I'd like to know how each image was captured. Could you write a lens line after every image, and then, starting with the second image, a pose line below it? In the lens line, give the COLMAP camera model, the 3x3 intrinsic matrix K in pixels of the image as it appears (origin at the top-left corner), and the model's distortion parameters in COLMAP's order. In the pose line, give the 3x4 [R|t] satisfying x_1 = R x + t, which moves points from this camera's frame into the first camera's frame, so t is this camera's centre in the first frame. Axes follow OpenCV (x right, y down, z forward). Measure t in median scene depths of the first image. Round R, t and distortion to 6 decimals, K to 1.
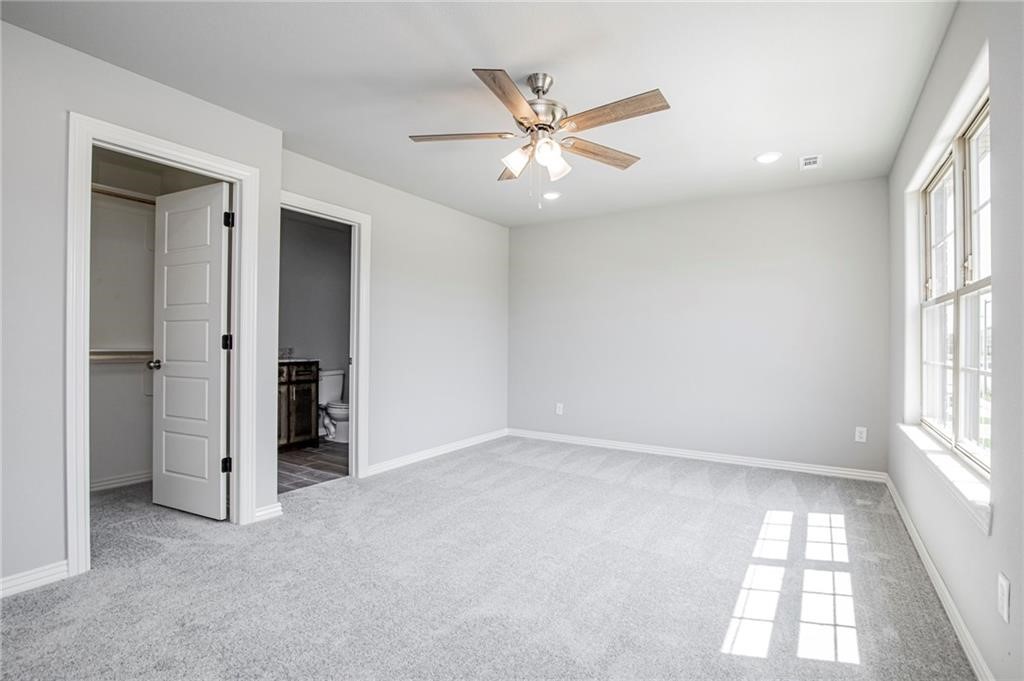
lens RADIAL K [[479.8, 0, 512.0], [0, 479.8, 342.6], [0, 0, 1]] dist [-0.029296, 0.001100]
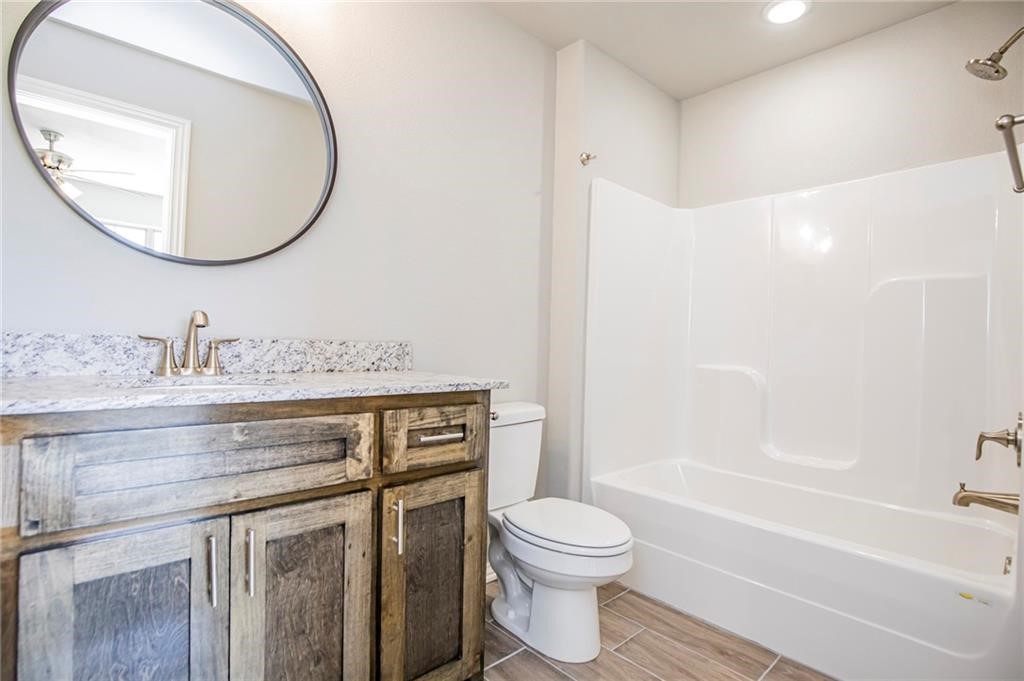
lens RADIAL K [[479.8, 0, 513.4], [0, 479.8, 341.1], [0, 0, 1]] dist [-0.029296, 0.001100]
pose [[0.963556, 0.017207, -0.266954, -0.334208], [-0.018799, 0.999817, -0.003410, 0.012439], [0.266846, 0.008304, 0.963703, 0.772655]]
